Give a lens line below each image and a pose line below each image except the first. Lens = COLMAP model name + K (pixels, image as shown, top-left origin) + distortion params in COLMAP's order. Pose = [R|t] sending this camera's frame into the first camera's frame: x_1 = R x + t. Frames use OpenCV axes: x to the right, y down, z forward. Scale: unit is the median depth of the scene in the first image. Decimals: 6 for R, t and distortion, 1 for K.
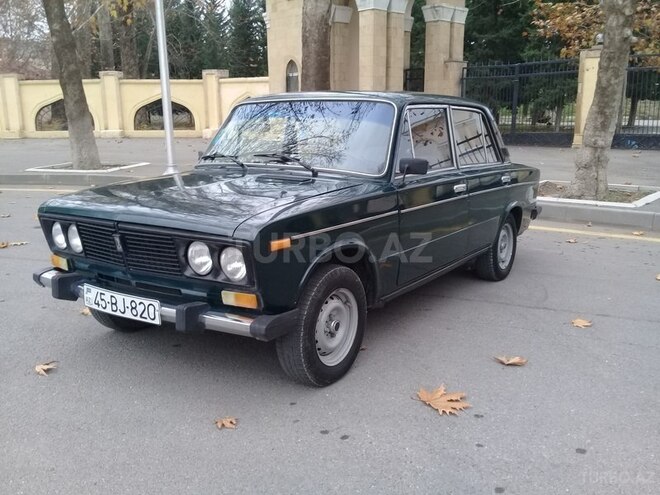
lens RADIAL K [[608.0, 0, 335.0], [0, 608.0, 251.7], [0, 0, 1]] dist [0.077309, -0.164854]
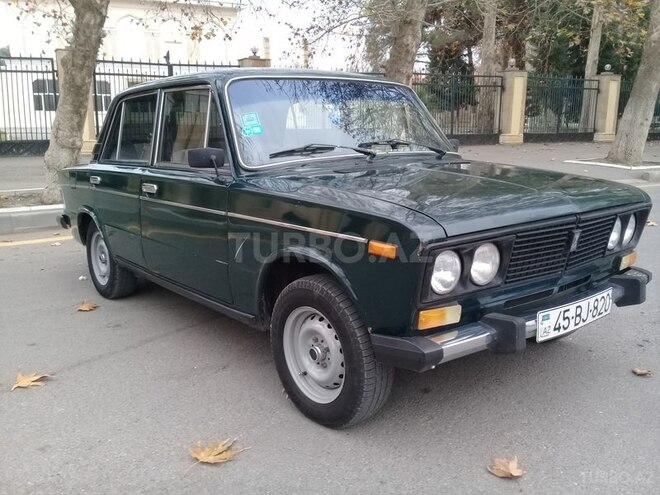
lens RADIAL K [[608.0, 0, 335.0], [0, 608.0, 251.7], [0, 0, 1]] dist [0.077309, -0.164854]
pose [[0.289162, -0.193303, 0.937560, -1.184078], [0.208837, 0.968548, 0.135282, -0.172664], [-0.934223, 0.156679, 0.320436, 1.009218]]
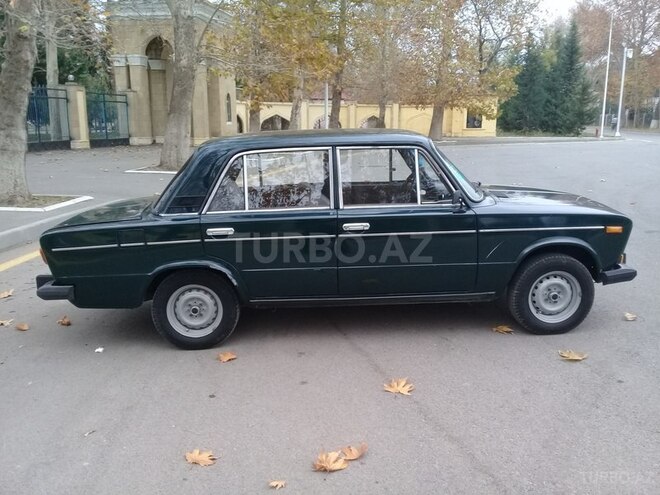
lens RADIAL K [[608.0, 0, 335.0], [0, 608.0, 251.7], [0, 0, 1]] dist [0.077309, -0.164854]
pose [[-0.598958, -0.158718, 0.784894, -1.283105], [0.183972, 0.926669, 0.327778, -0.605346], [-0.779361, 0.340724, -0.525836, 2.418262]]
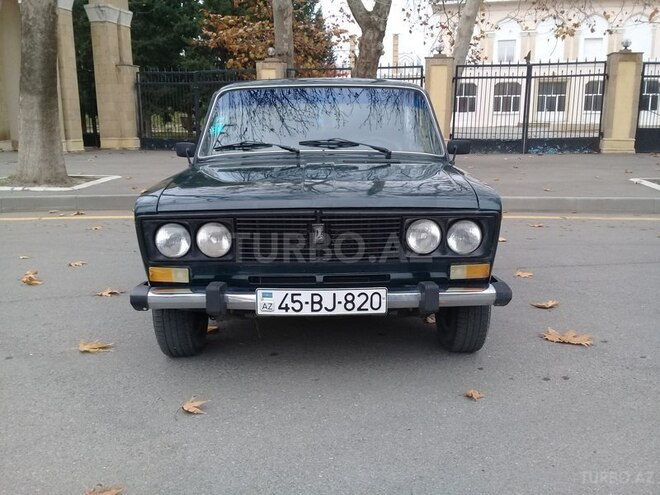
lens RADIAL K [[608.0, 0, 335.0], [0, 608.0, 251.7], [0, 0, 1]] dist [0.077309, -0.164854]
pose [[0.822832, -0.114236, 0.556685, -0.805692], [0.123006, 0.992167, 0.021786, -0.003788], [-0.554813, 0.050549, 0.830438, 0.245803]]
